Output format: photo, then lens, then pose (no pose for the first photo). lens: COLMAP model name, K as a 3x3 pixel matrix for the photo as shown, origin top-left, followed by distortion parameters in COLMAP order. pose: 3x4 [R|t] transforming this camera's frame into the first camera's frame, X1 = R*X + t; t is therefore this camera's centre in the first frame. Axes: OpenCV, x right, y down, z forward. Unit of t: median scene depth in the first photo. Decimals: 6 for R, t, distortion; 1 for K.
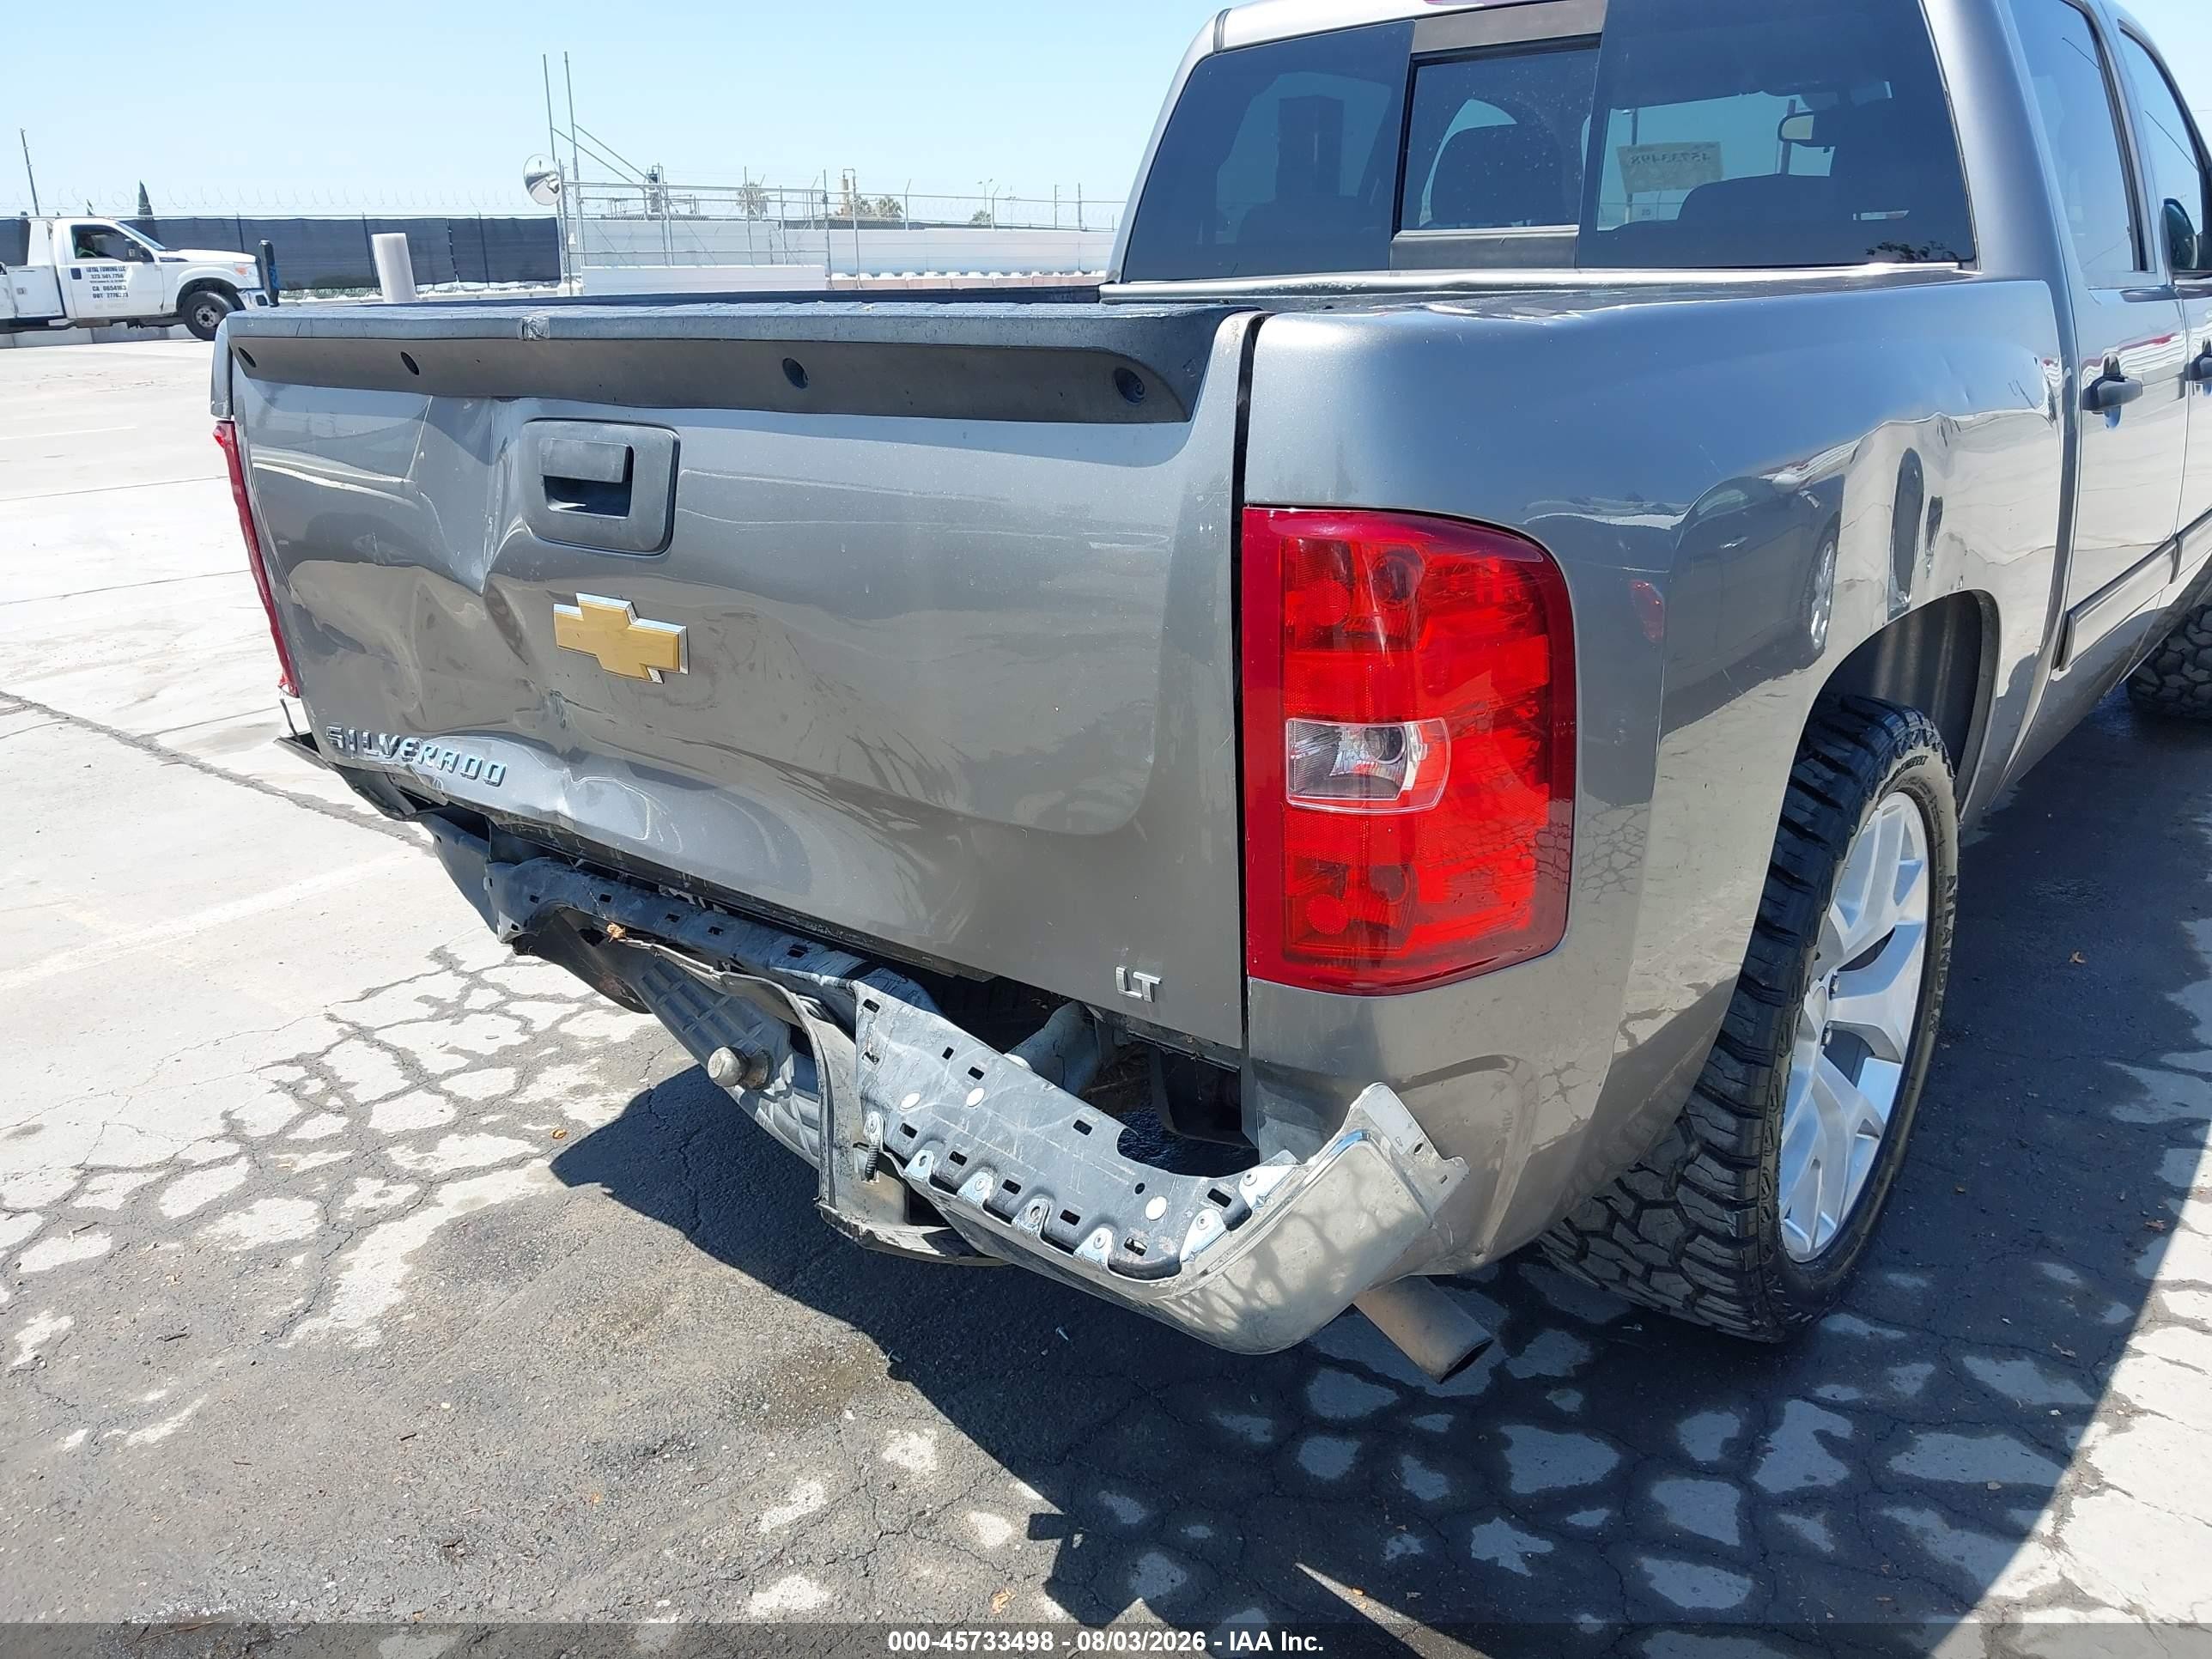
lens RADIAL K [[1749.9, 0, 1099.9], [0, 1749.9, 837.6], [0, 0, 1]] dist [0.005477, -0.008891]
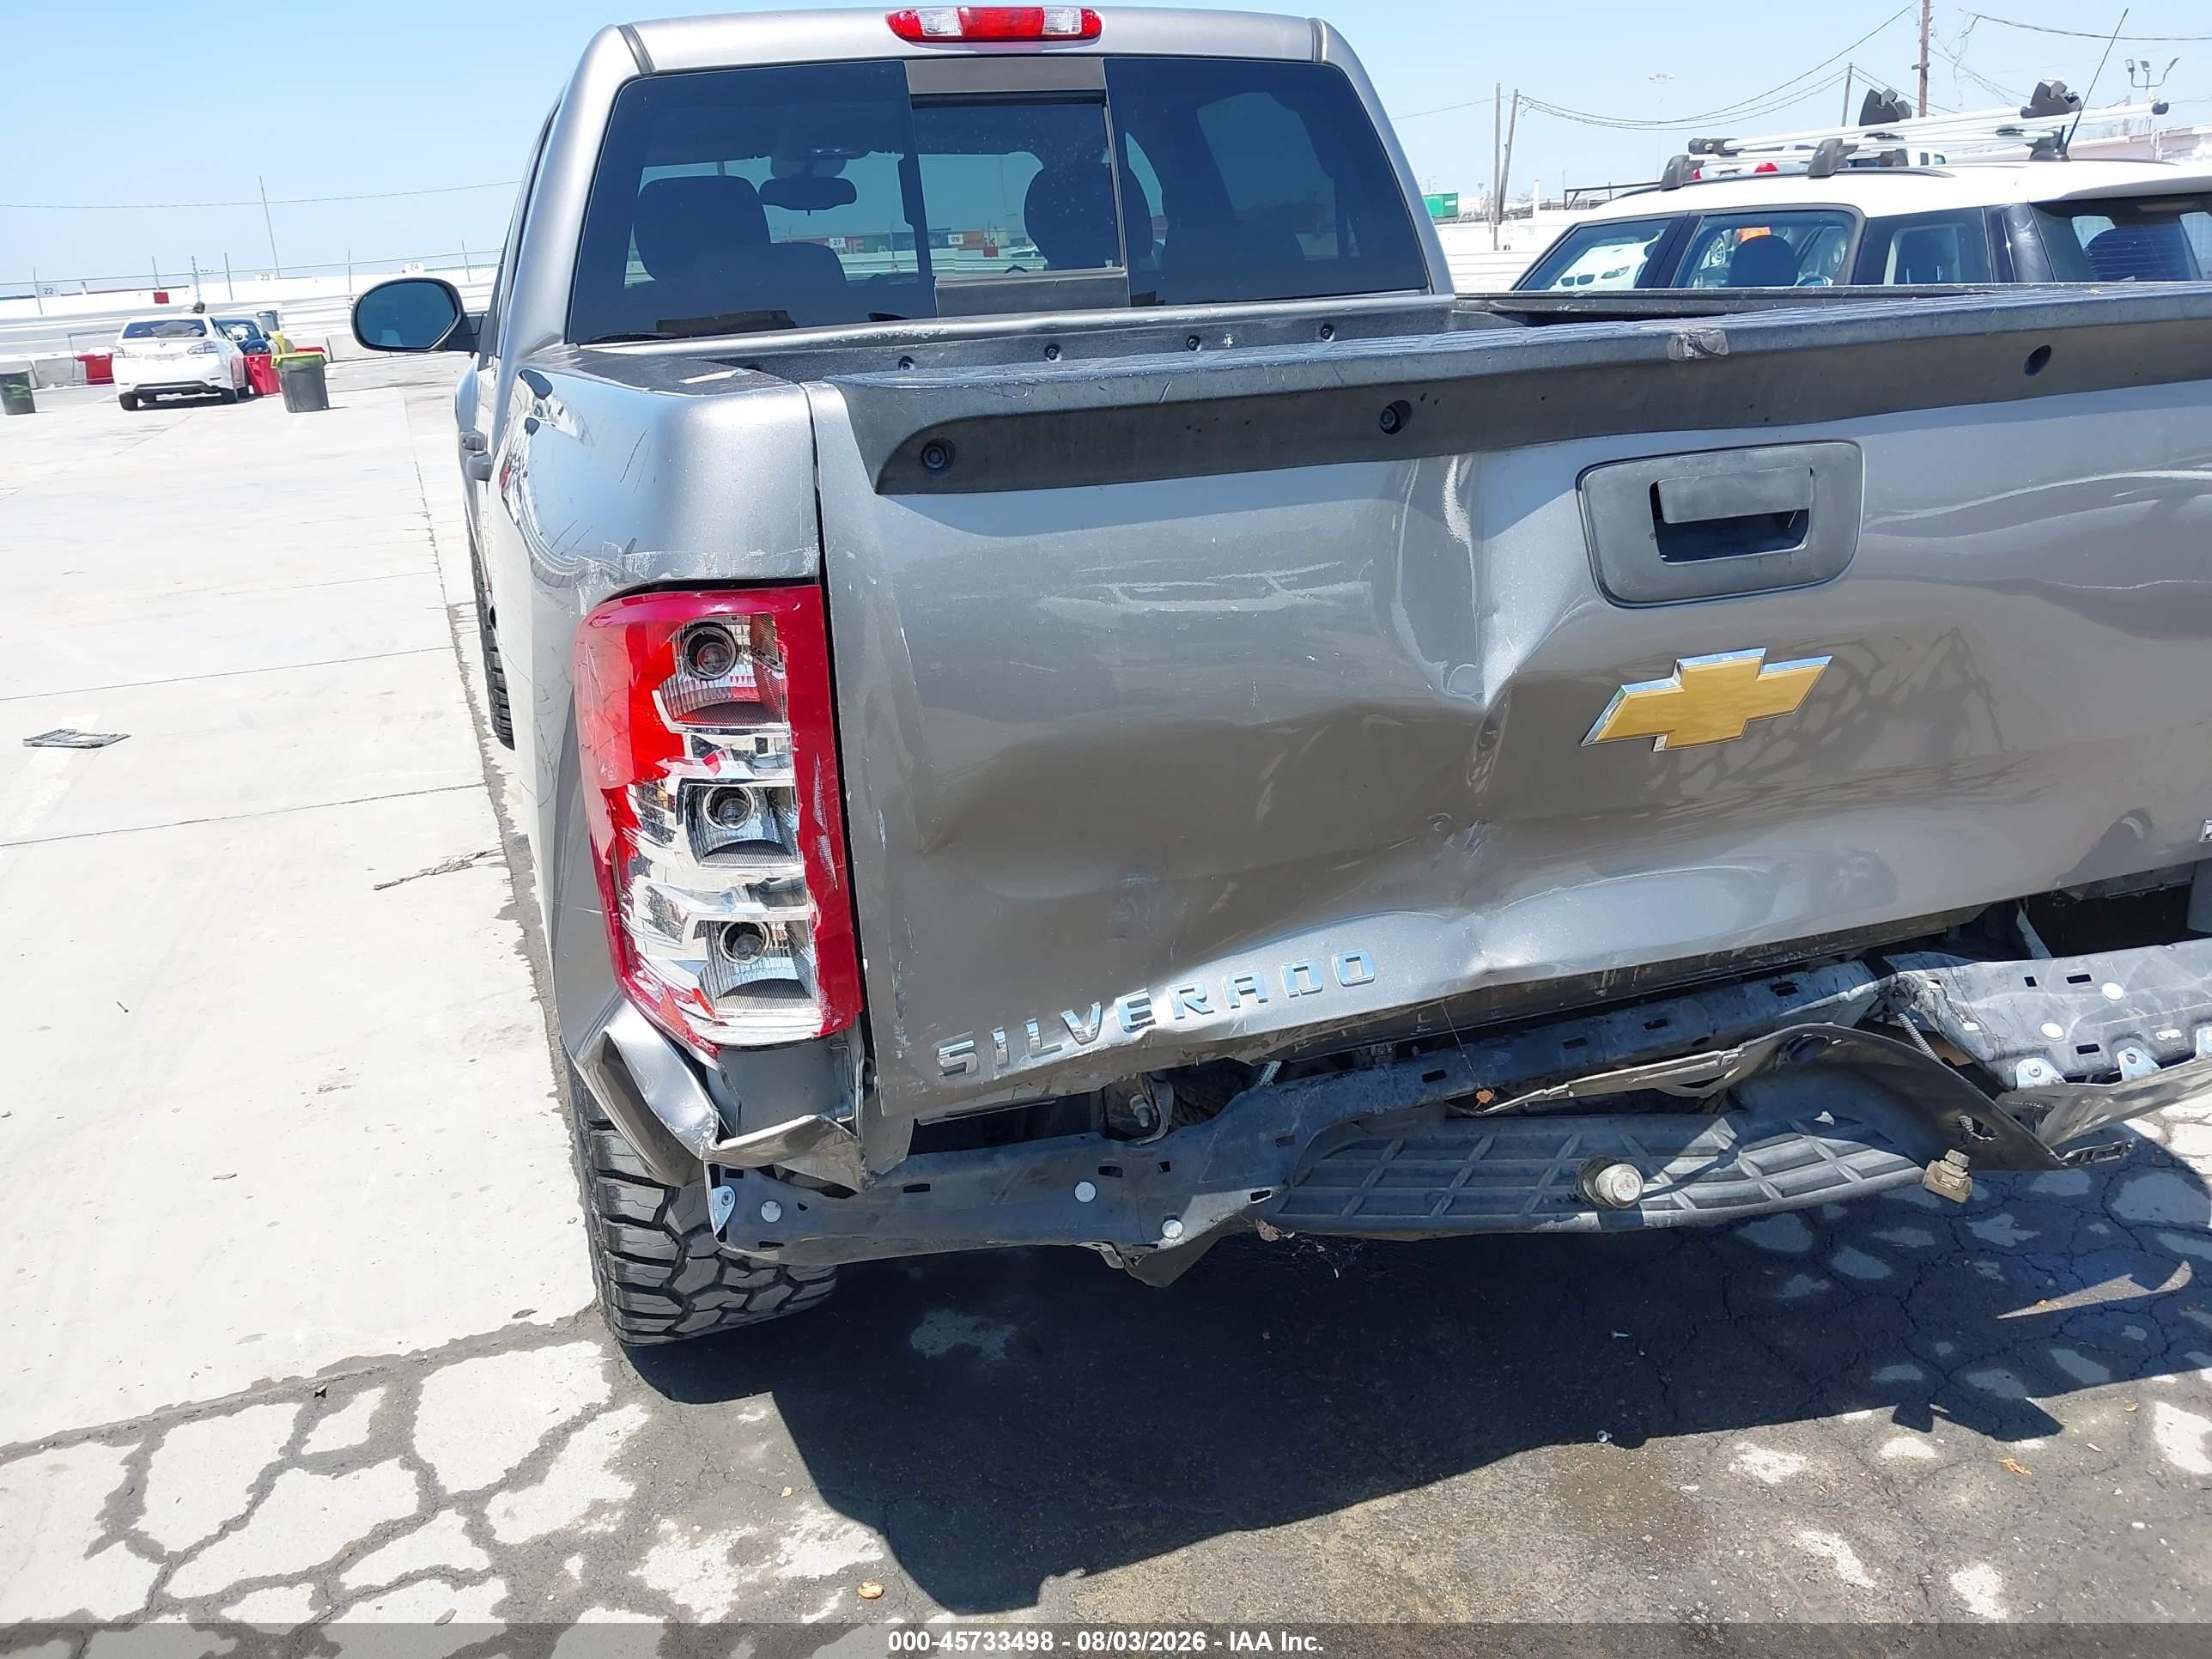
lens RADIAL K [[1749.9, 0, 1112.7], [0, 1749.9, 836.3], [0, 0, 1]] dist [0.005477, -0.008891]
pose [[0.507105, -0.264804, 0.820197, -0.784384], [0.304183, 0.945382, 0.117153, -0.165293], [-0.806422, 0.190081, 0.559957, 0.526101]]
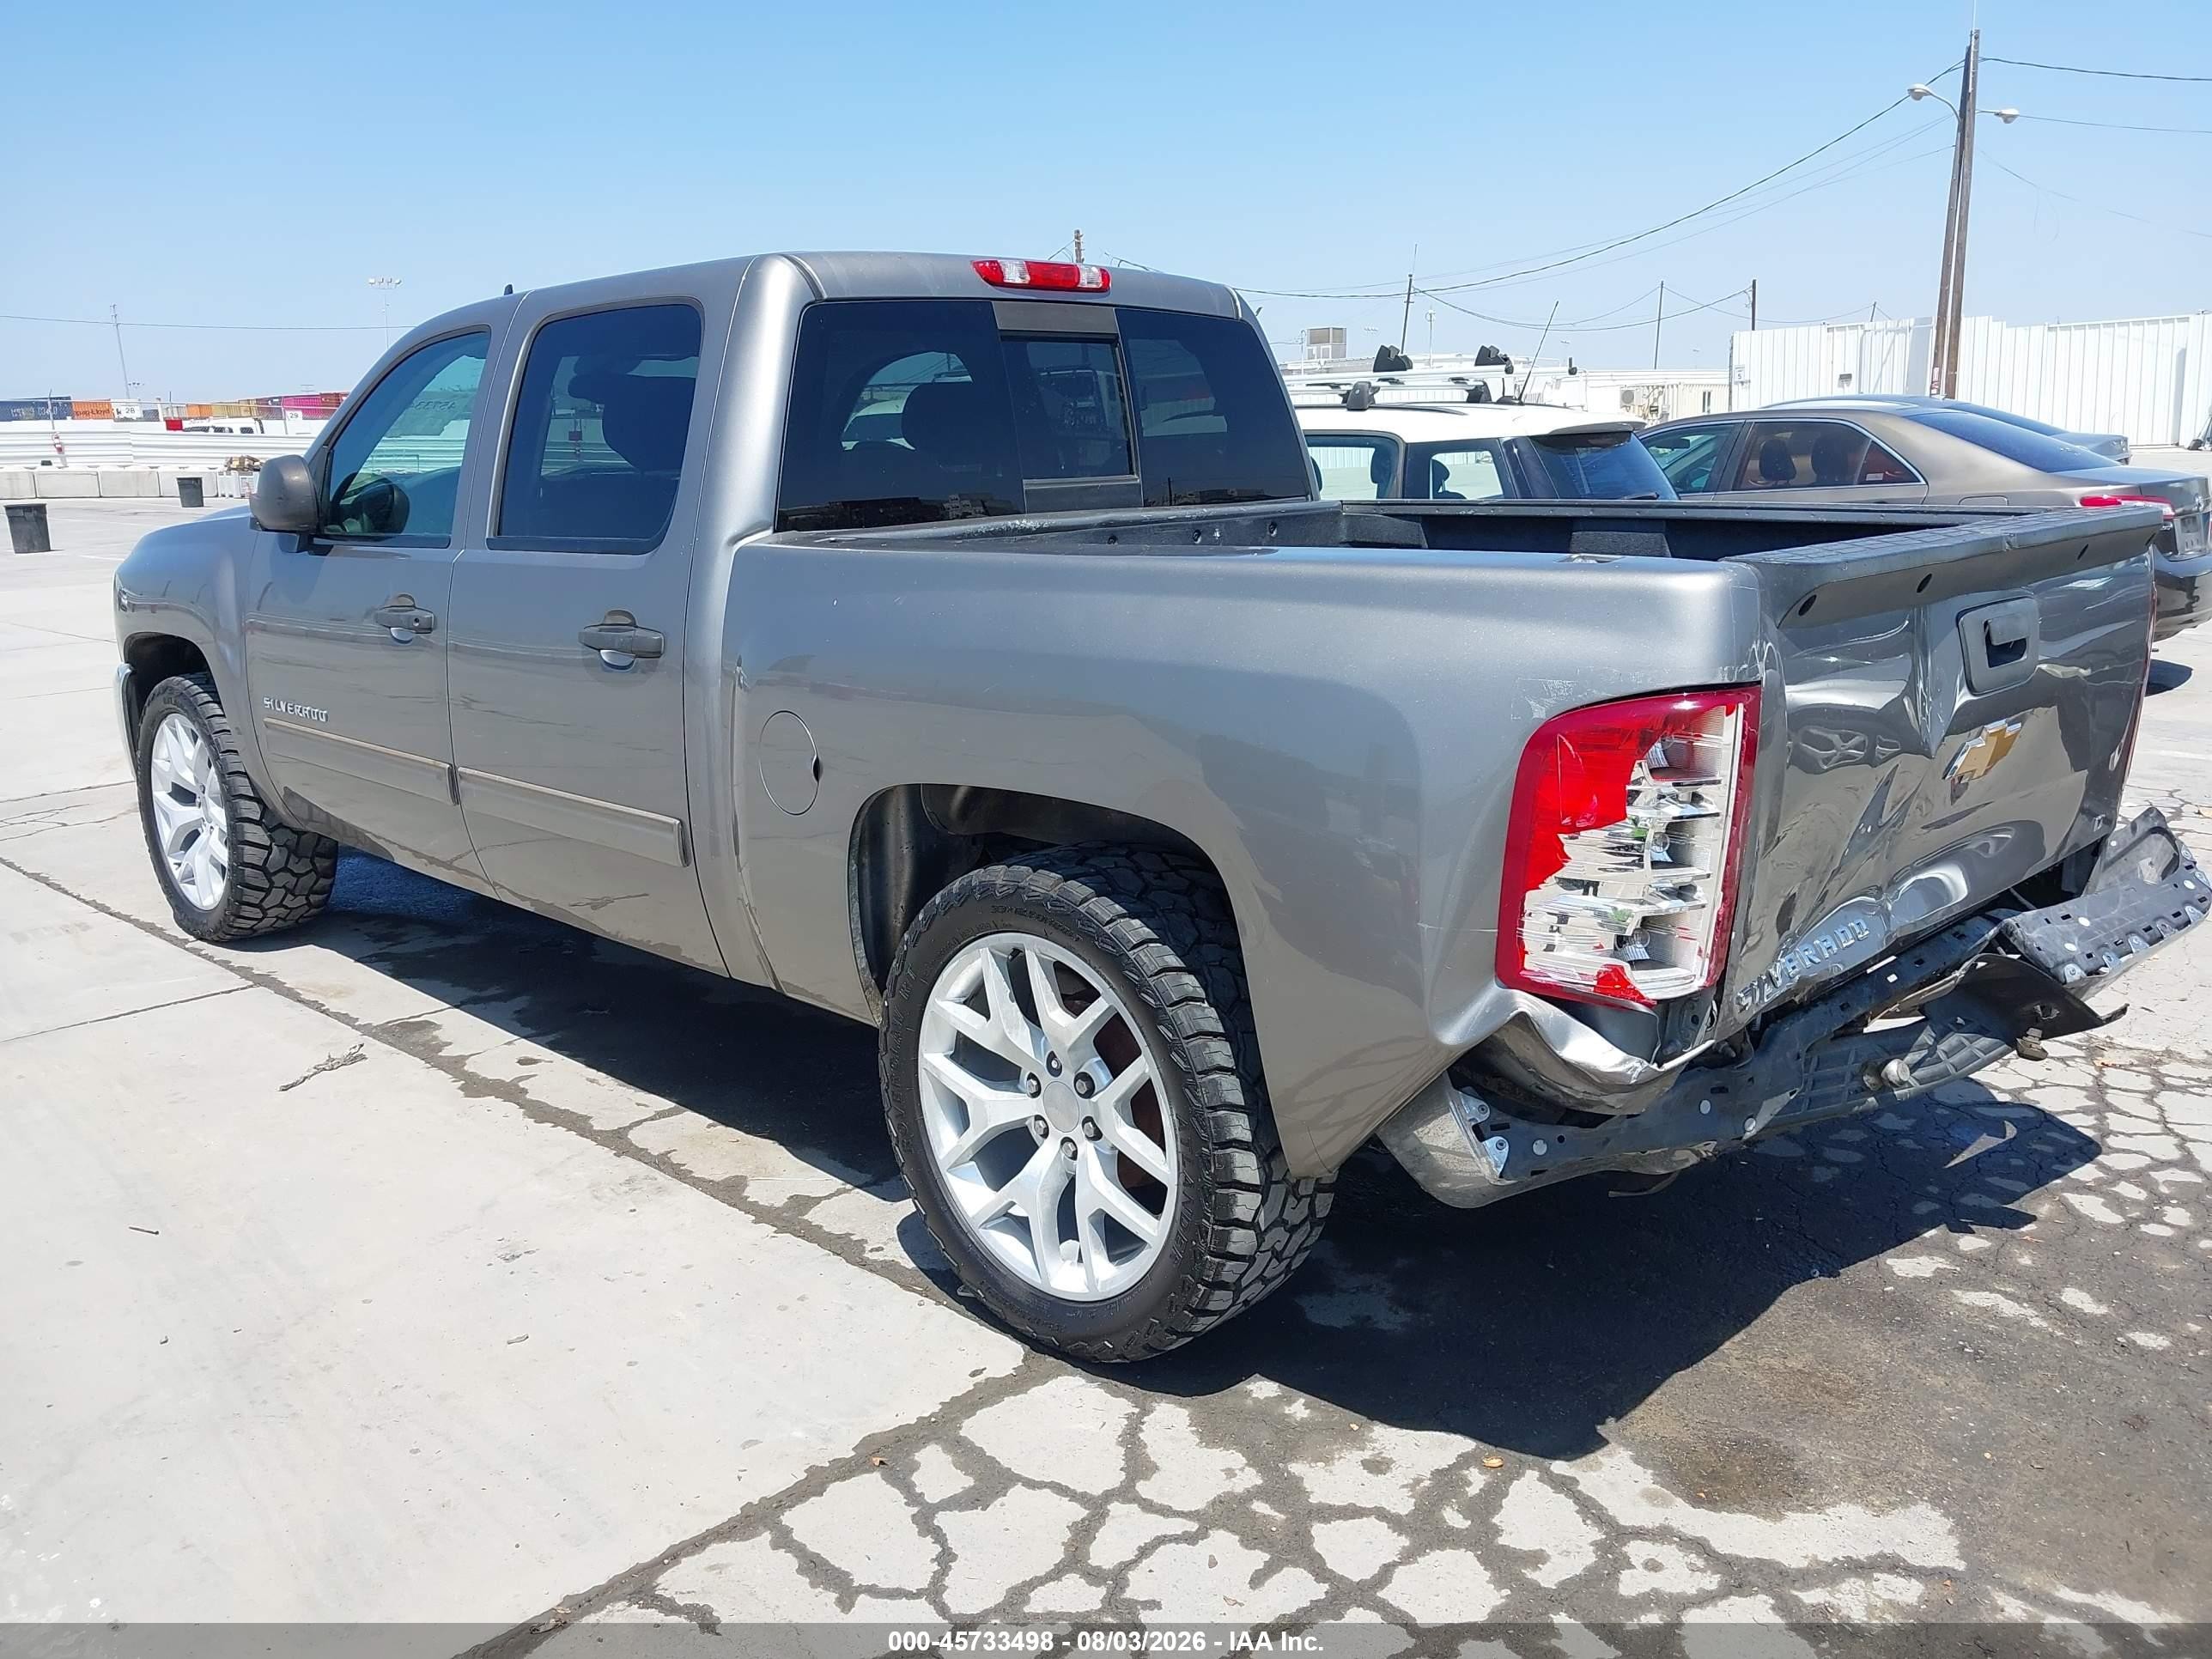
lens RADIAL K [[1749.9, 0, 1111.6], [0, 1749.9, 838.3], [0, 0, 1]] dist [0.005477, -0.008891]
pose [[0.086122, -0.201756, 0.975642, -1.198261], [0.327574, 0.930568, 0.163519, -0.354095], [-0.940892, 0.305513, 0.146233, 1.018903]]
